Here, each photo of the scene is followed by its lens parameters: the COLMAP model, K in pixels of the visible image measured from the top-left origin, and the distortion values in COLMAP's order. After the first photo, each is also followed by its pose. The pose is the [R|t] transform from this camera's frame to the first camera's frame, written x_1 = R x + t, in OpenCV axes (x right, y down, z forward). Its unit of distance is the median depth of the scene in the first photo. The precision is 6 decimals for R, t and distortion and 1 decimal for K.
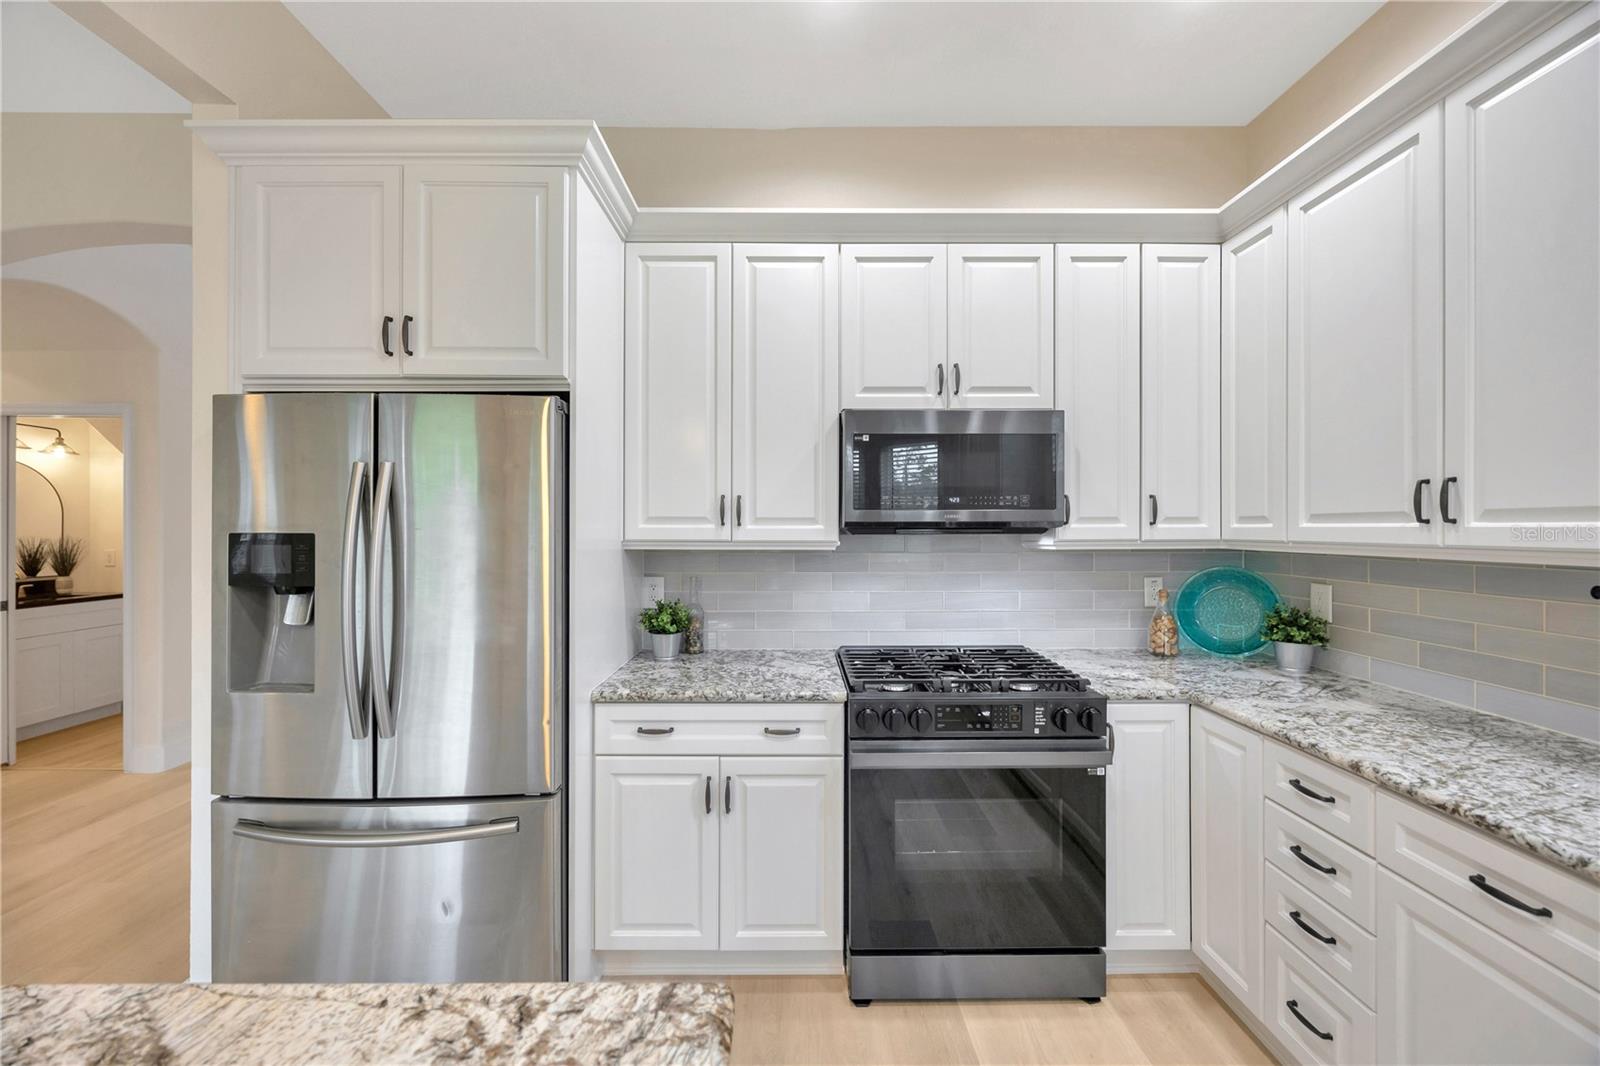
lens RADIAL K [[625.9, 0, 806.9], [0, 625.9, 527.3], [0, 0, 1]] dist [-0.000640, 0.000002]
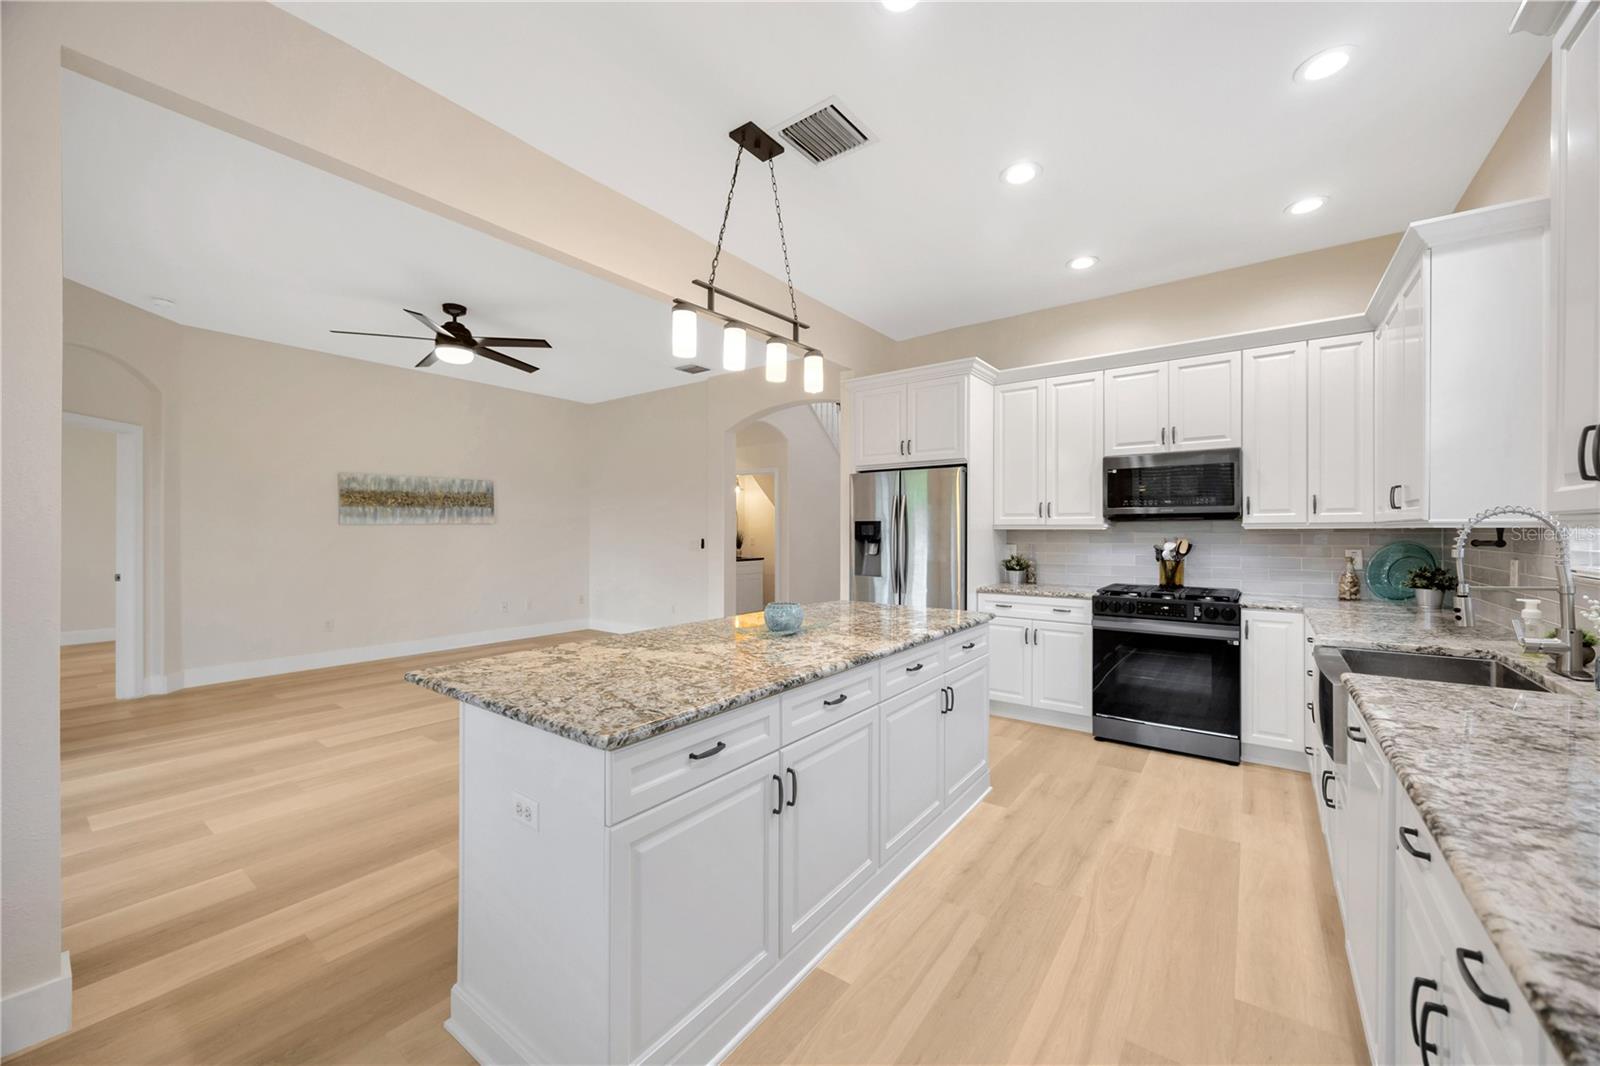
lens RADIAL K [[609.1, 0, 793.9], [0, 609.1, 531.4], [0, 0, 1]] dist [-0.000157, -0.000009]
pose [[0.782337, 0.000969, -0.622854, 0.511724], [-0.000065, 0.999999, 0.001475, 0.043400], [0.622855, -0.001113, 0.782337, -1.147191]]
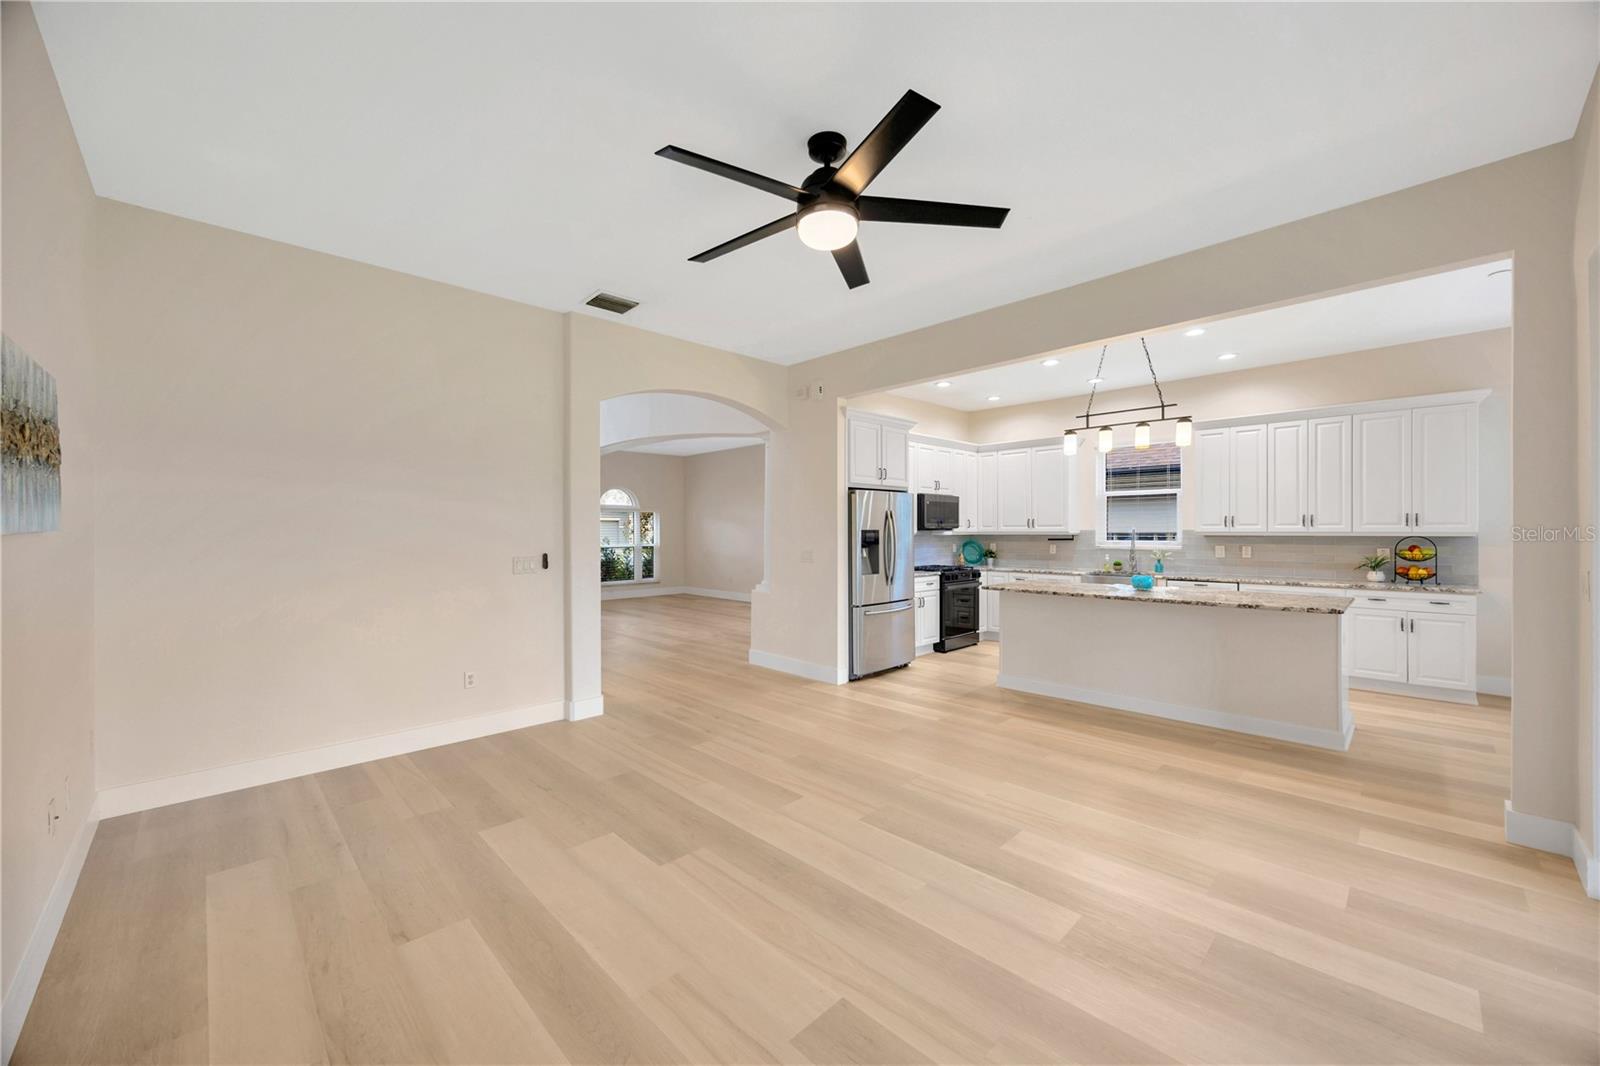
lens RADIAL K [[611.3, 0, 802.2], [0, 611.3, 533.5], [0, 0, 1]] dist [-0.000909, 0.000014]
pose [[0.733742, -0.005215, 0.679408, -2.776747], [0.002870, 0.999985, 0.004576, 0.010594], [-0.679422, -0.001408, 0.733747, -1.045655]]
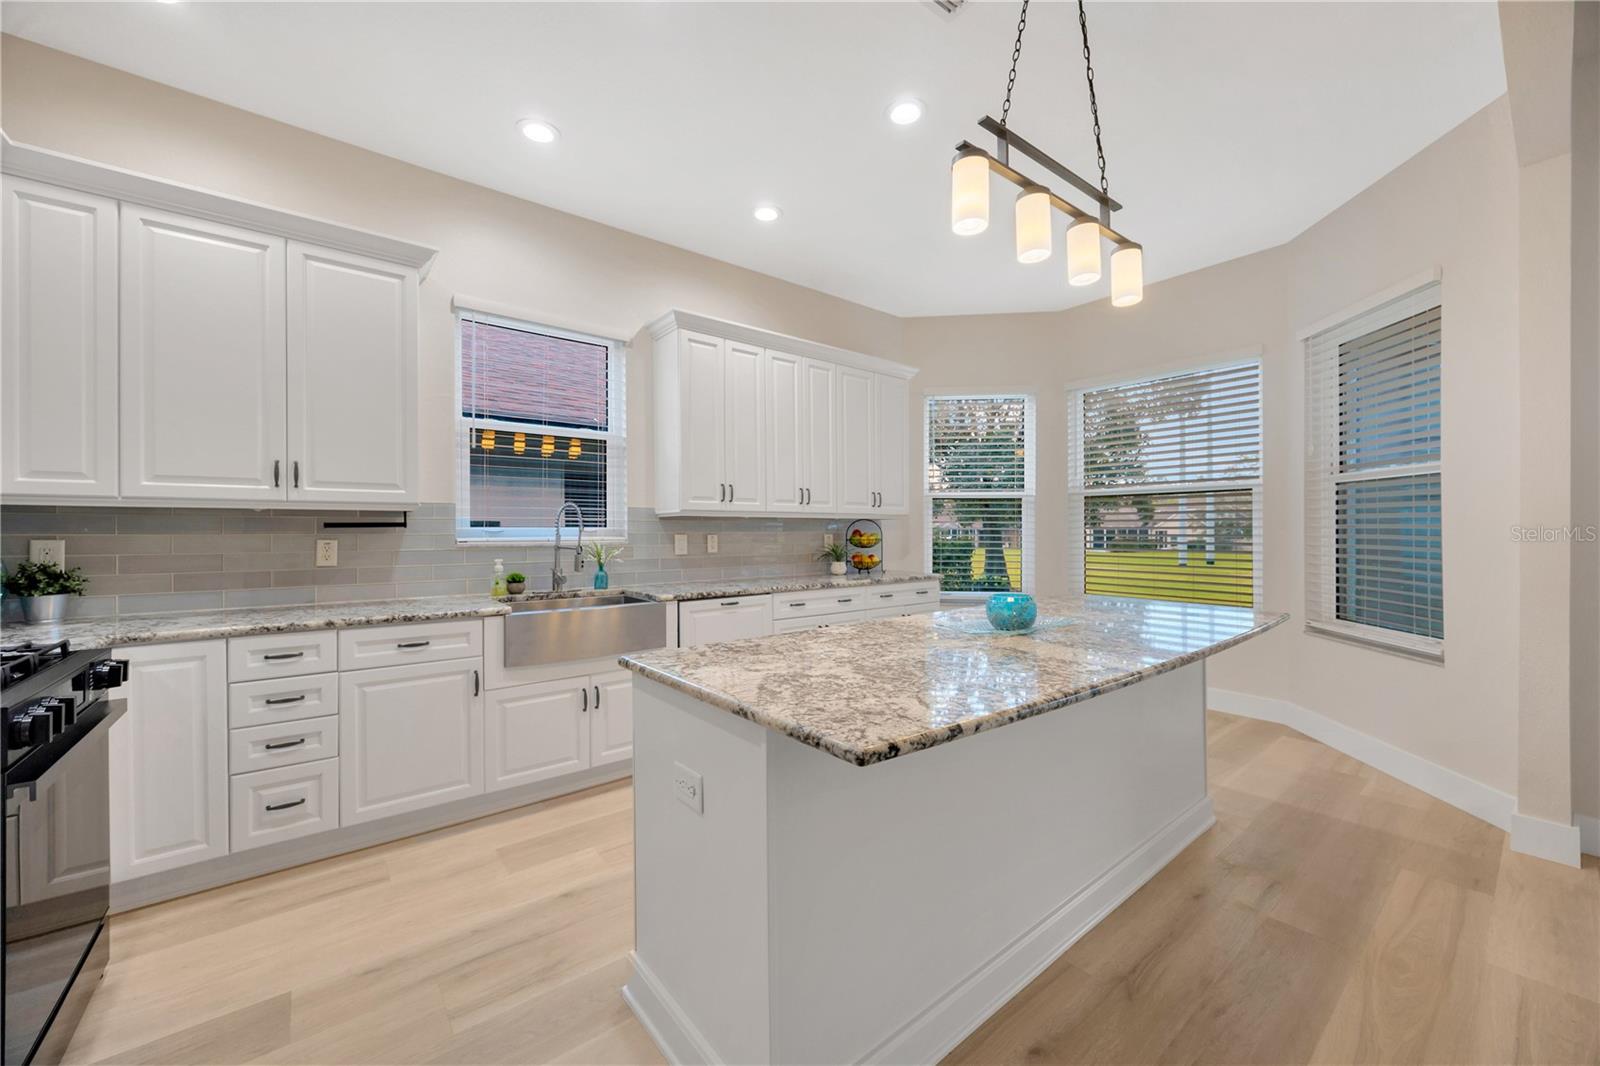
lens RADIAL K [[612.2, 0, 794.3], [0, 612.2, 530.2], [0, 0, 1]] dist [0.000165, -0.000006]
pose [[-0.600547, 0.002604, 0.799585, -0.816827], [0.002939, 0.999995, -0.001049, 0.082849], [-0.799584, 0.001720, -0.600552, 0.635319]]
